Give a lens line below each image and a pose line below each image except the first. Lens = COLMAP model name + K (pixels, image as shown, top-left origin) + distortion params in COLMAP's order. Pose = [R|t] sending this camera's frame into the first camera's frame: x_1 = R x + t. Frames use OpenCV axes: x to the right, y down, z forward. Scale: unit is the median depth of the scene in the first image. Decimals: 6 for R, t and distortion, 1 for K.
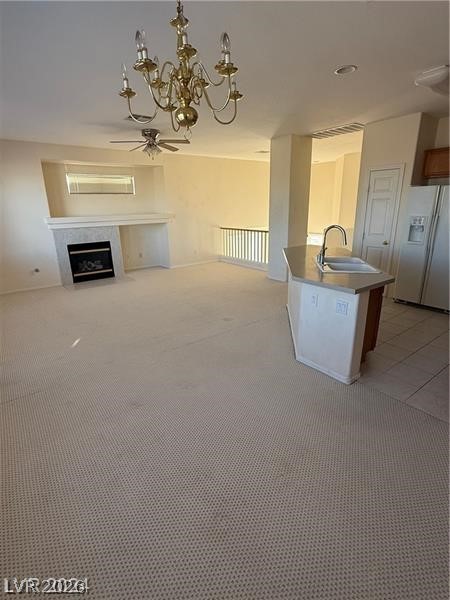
lens RADIAL K [[300.1, 0, 227.9], [0, 300.1, 296.4], [0, 0, 1]] dist [-0.002743, -0.000718]
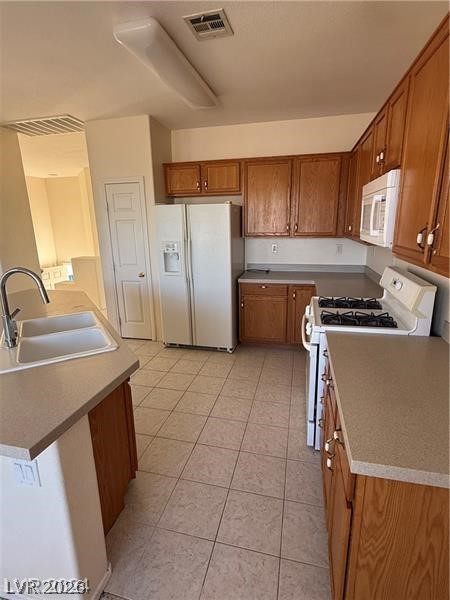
lens RADIAL K [[300.1, 0, 227.9], [0, 300.1, 296.4], [0, 0, 1]] dist [-0.002743, -0.000718]
pose [[0.760963, -0.146590, 0.632018, 0.209476], [0.192377, 0.981313, -0.004020, -0.083735], [-0.619618, 0.124645, 0.774943, 0.279709]]
